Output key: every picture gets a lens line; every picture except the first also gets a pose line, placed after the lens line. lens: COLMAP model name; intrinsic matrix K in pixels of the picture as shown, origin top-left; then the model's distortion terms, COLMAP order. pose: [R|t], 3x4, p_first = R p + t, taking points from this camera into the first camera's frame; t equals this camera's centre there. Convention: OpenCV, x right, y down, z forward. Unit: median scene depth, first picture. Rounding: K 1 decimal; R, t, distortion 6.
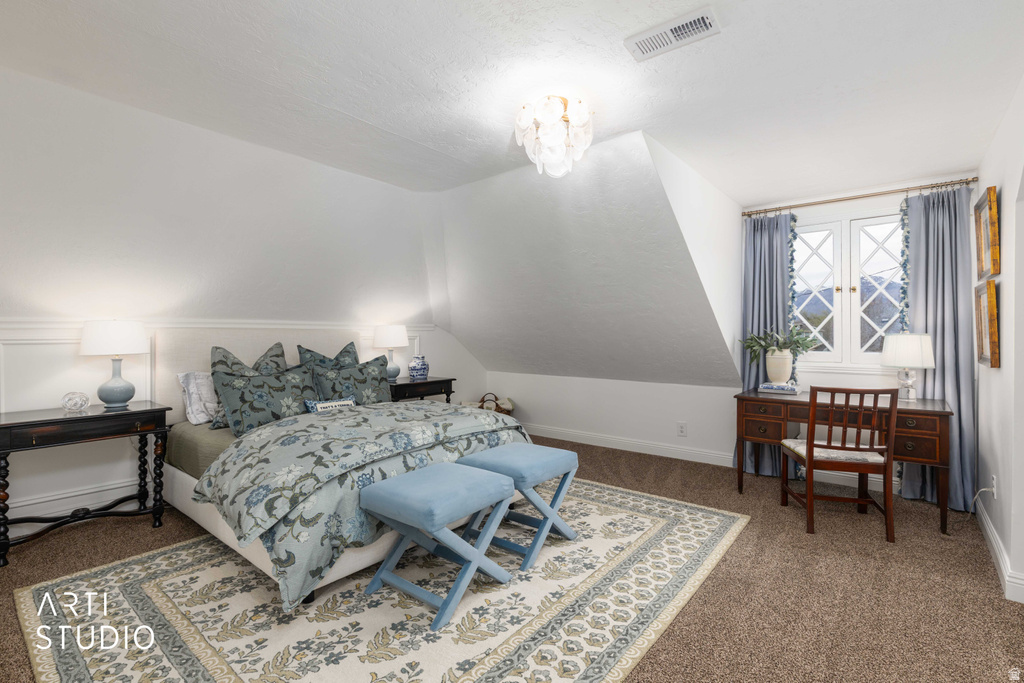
lens RADIAL K [[467.8, 0, 512.5], [0, 467.8, 327.4], [0, 0, 1]] dist [0.001852, 0.000496]
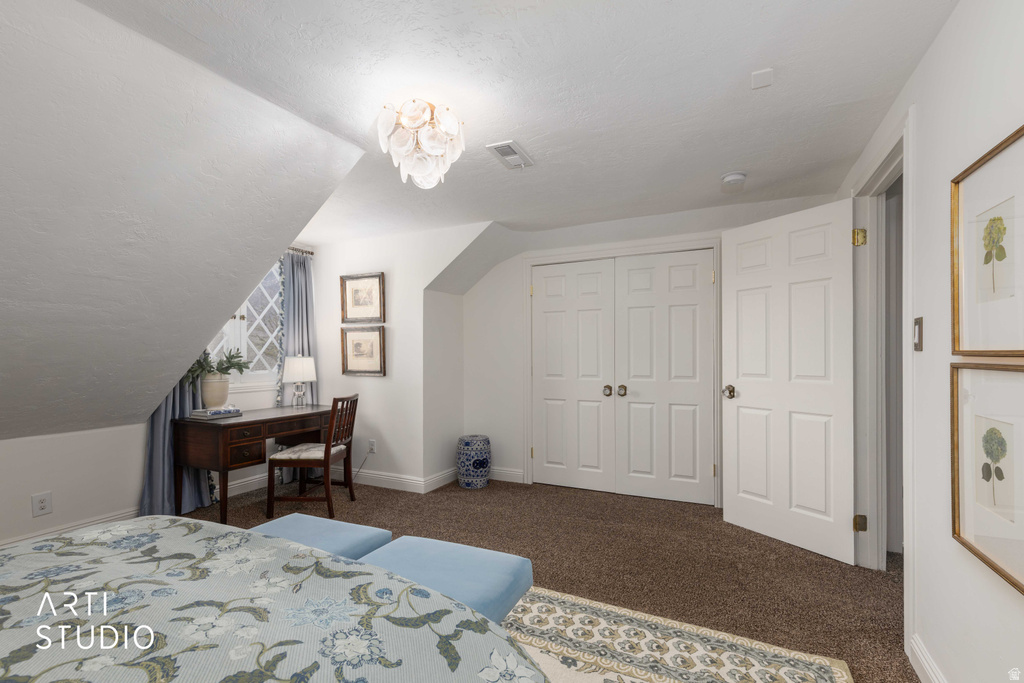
lens RADIAL K [[467.8, 0, 512.5], [0, 467.8, 327.4], [0, 0, 1]] dist [0.001852, 0.000496]
pose [[-0.233315, 0.059444, 0.970583, -0.682707], [-0.003080, 0.998080, -0.061869, 0.014177], [-0.972396, -0.017424, -0.232684, 0.819704]]
